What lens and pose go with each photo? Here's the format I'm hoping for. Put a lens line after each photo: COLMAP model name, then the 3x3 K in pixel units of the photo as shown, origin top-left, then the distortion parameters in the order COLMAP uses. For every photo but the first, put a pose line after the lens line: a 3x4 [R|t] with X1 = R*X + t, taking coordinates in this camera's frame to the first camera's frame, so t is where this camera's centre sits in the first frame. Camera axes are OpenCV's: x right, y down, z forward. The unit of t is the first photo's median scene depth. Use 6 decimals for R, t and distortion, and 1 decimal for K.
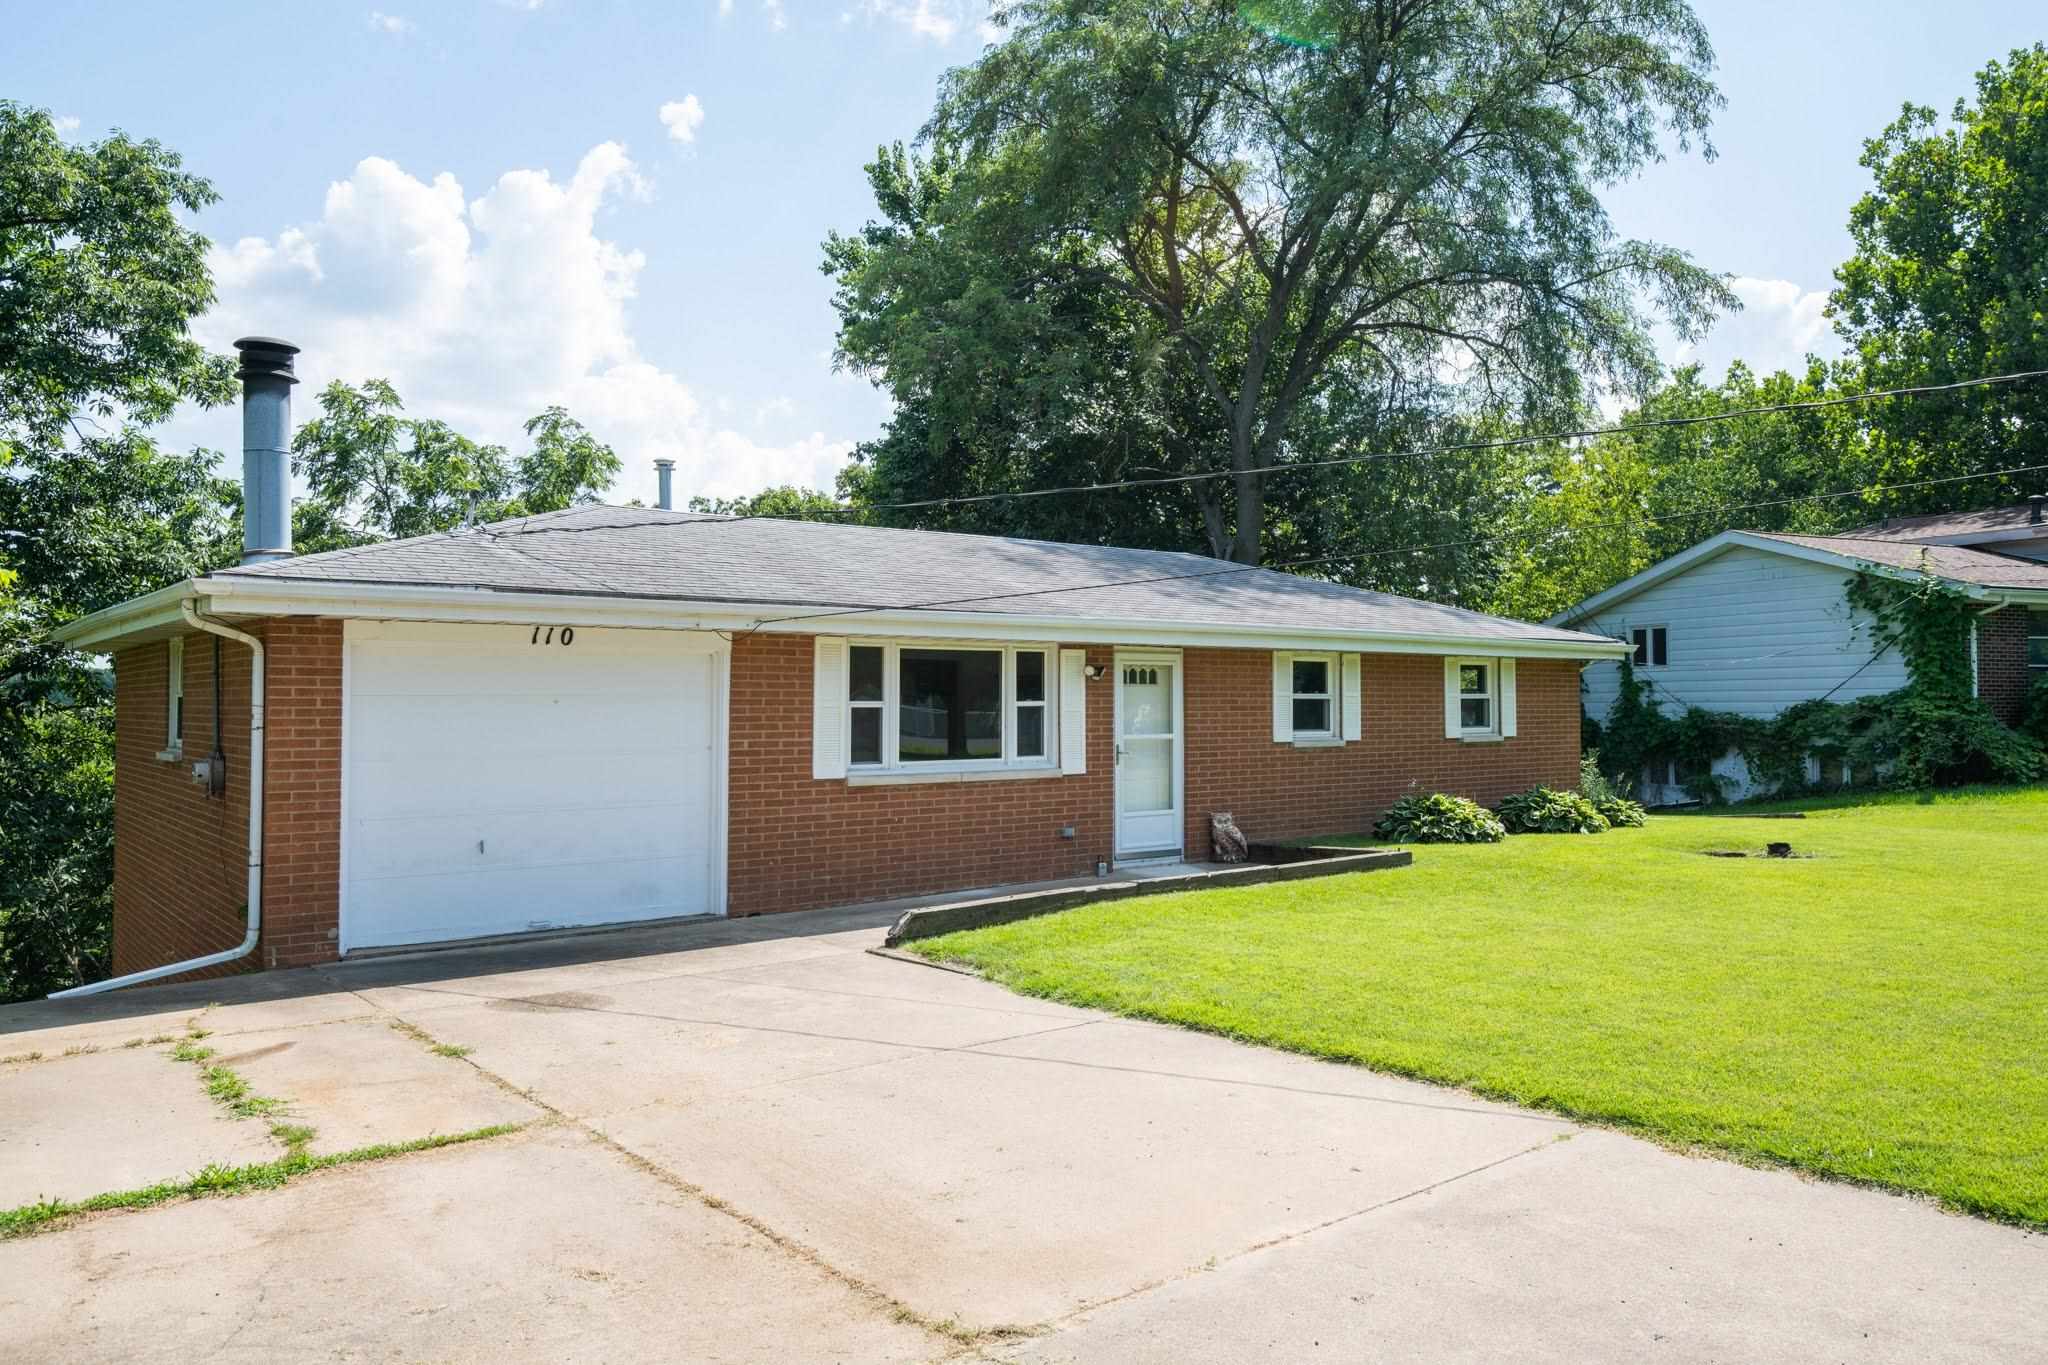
lens RADIAL K [[1434.3, 0, 1038.3], [0, 1434.3, 696.2], [0, 0, 1]] dist [0.023946, -0.000219]
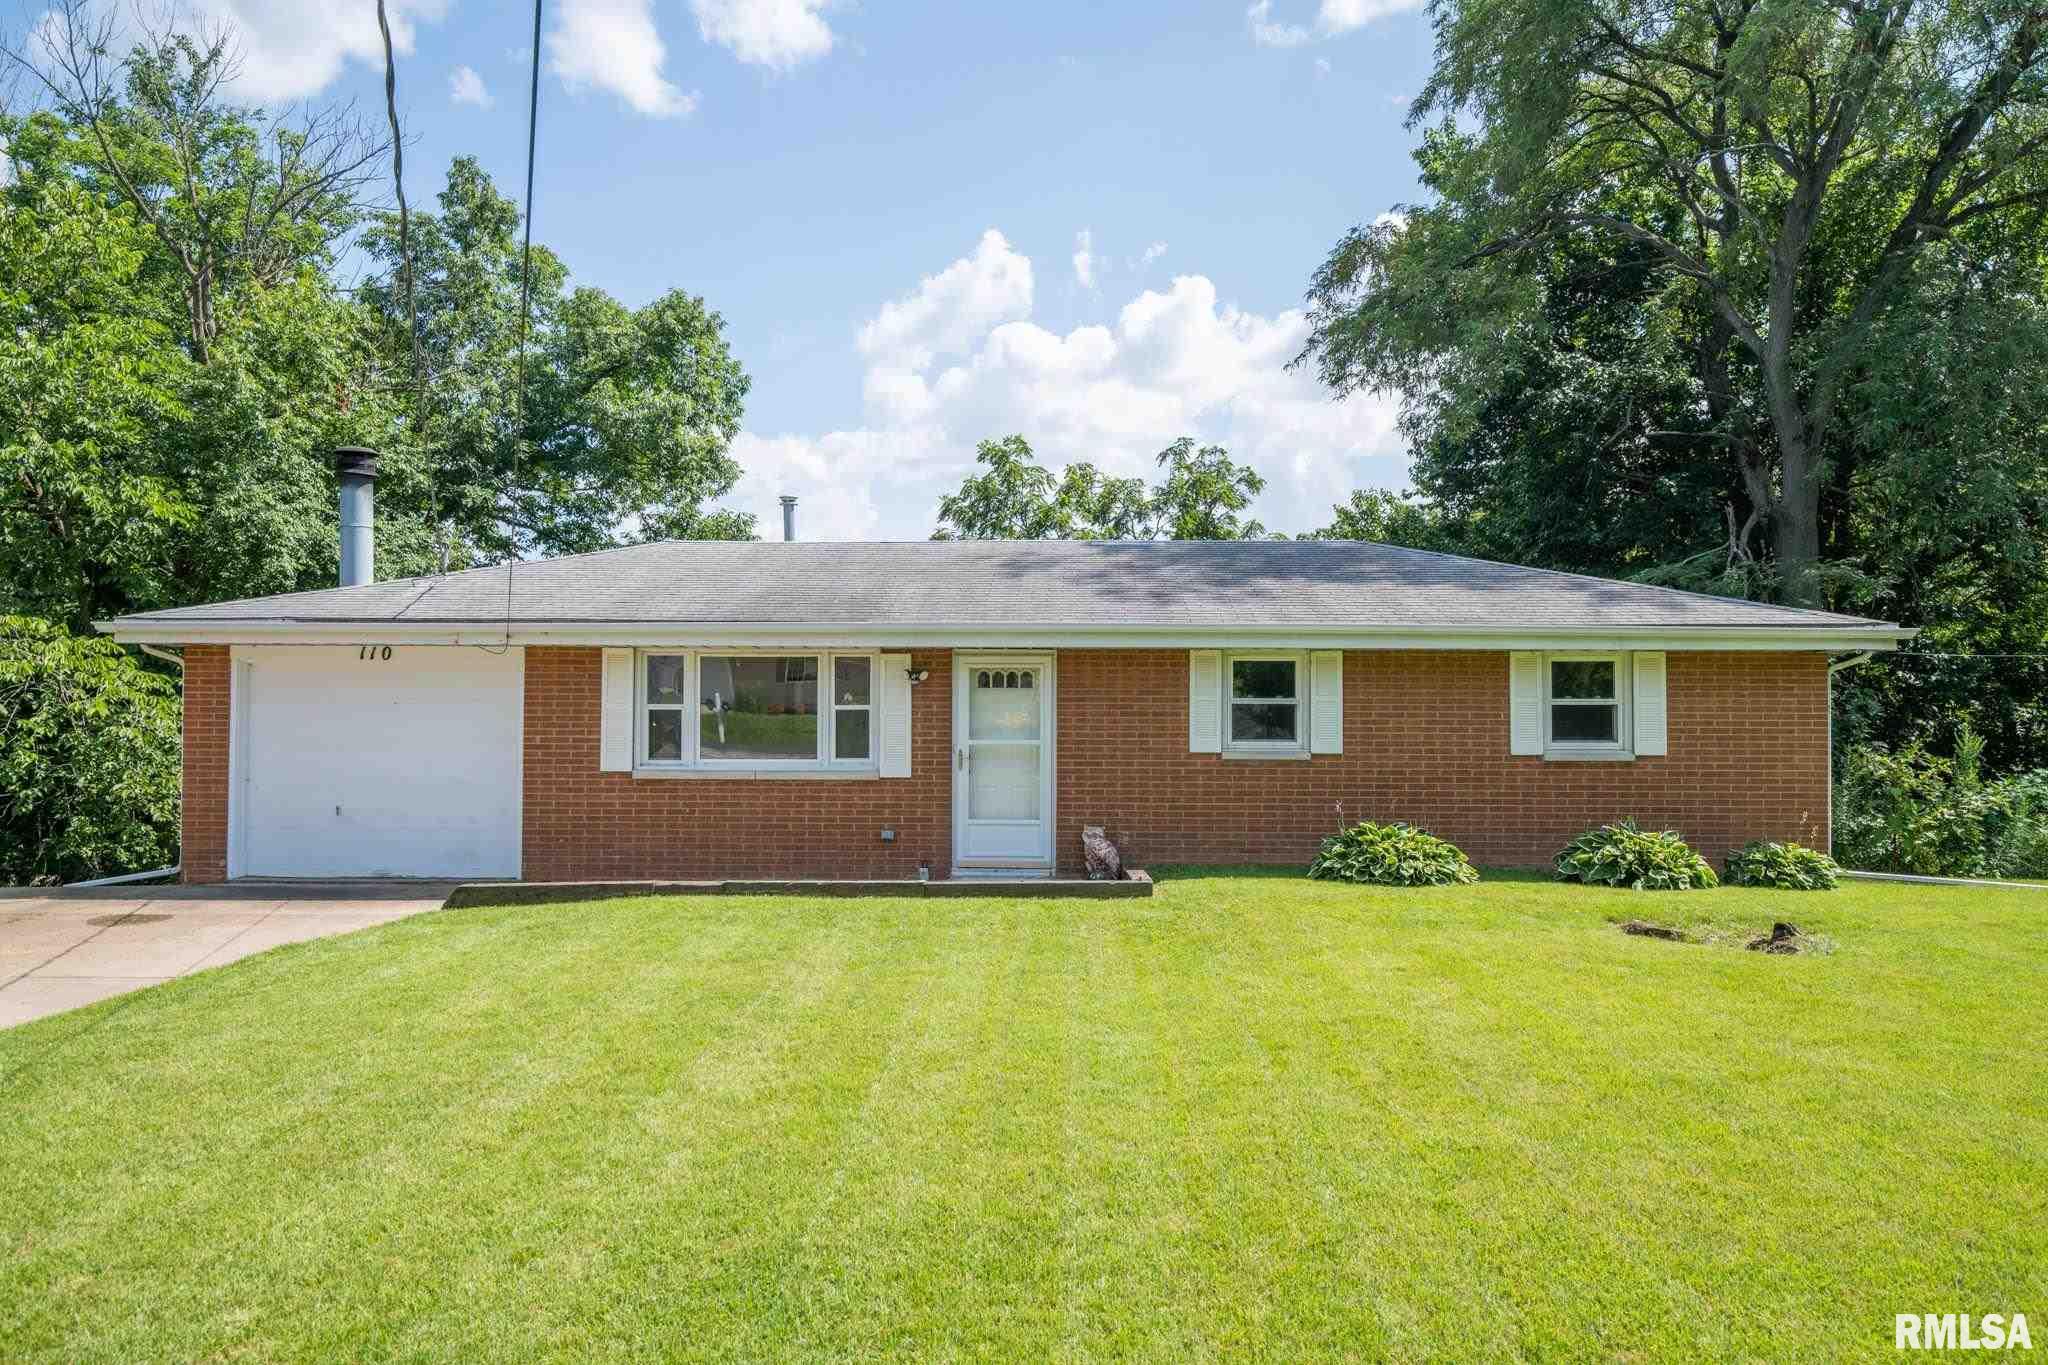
lens RADIAL K [[1434.3, 0, 1037.5], [0, 1434.3, 667.7], [0, 0, 1]] dist [0.023946, -0.000219]
pose [[0.766735, -0.015559, -0.641775, 0.777610], [-0.002446, 0.999628, -0.027157, 0.004587], [0.641959, 0.022392, 0.766412, 0.301649]]
